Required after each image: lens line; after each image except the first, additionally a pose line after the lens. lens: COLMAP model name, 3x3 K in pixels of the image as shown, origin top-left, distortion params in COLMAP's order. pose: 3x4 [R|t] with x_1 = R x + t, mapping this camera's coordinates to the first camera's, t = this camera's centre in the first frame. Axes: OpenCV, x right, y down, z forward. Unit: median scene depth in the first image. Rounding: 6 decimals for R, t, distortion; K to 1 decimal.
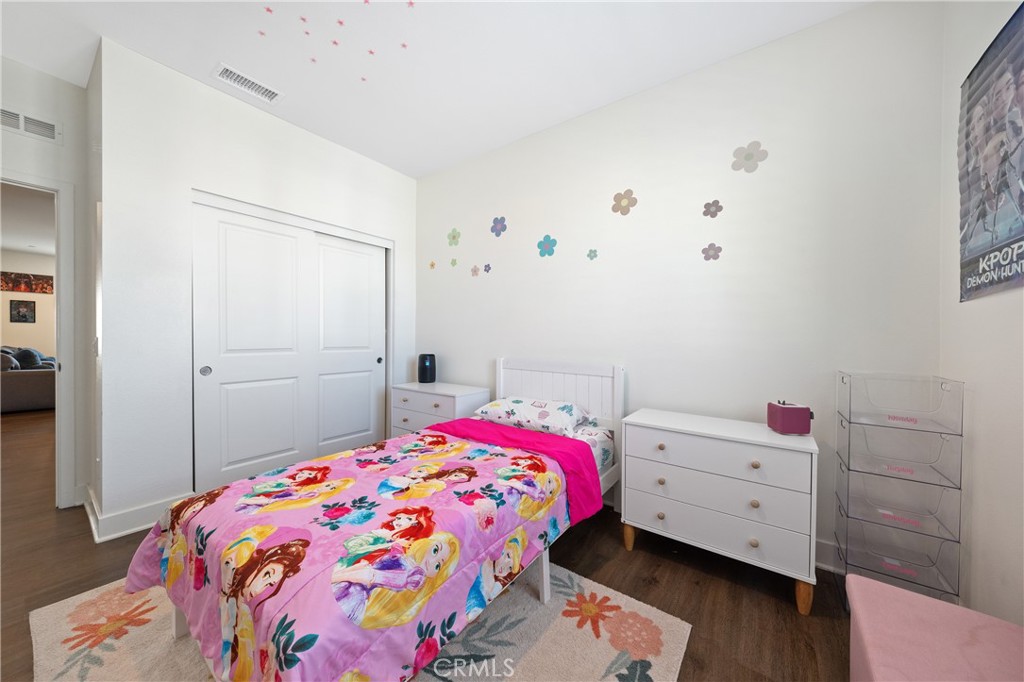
lens RADIAL K [[353.4, 0, 512.0], [0, 353.4, 341.0], [0, 0, 1]] dist [0.001298, 0.000031]
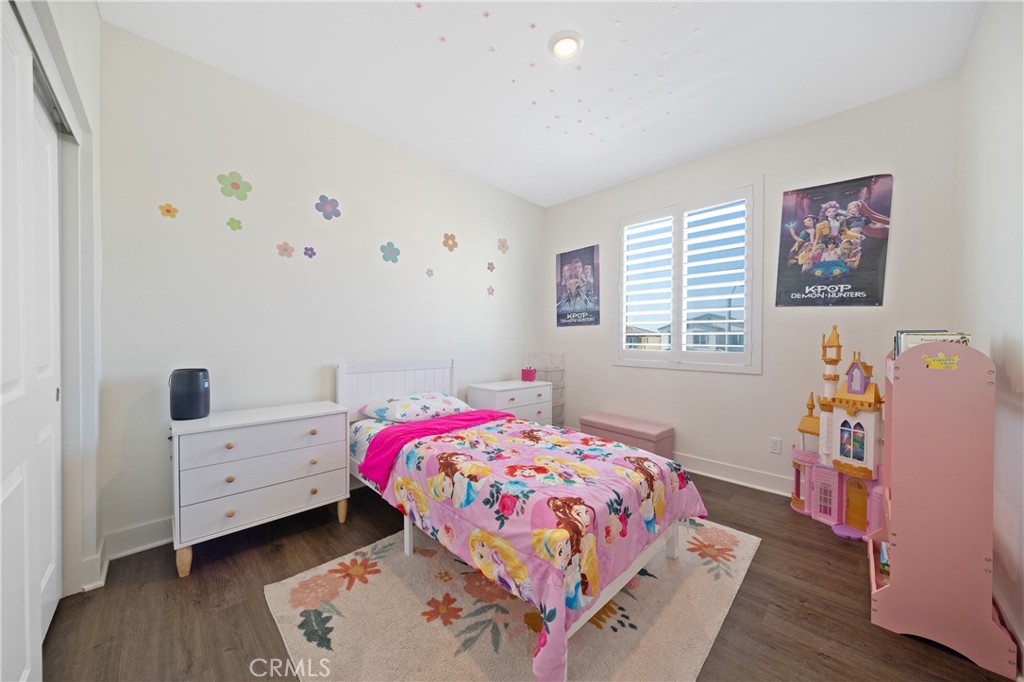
lens RADIAL K [[353.4, 0, 512.0], [0, 353.4, 341.0], [0, 0, 1]] dist [0.001298, 0.000031]
pose [[0.135855, -0.012753, 0.990647, -1.370377], [0.006620, 0.999907, 0.011965, -0.021666], [-0.990707, 0.004933, 0.135926, 0.754331]]
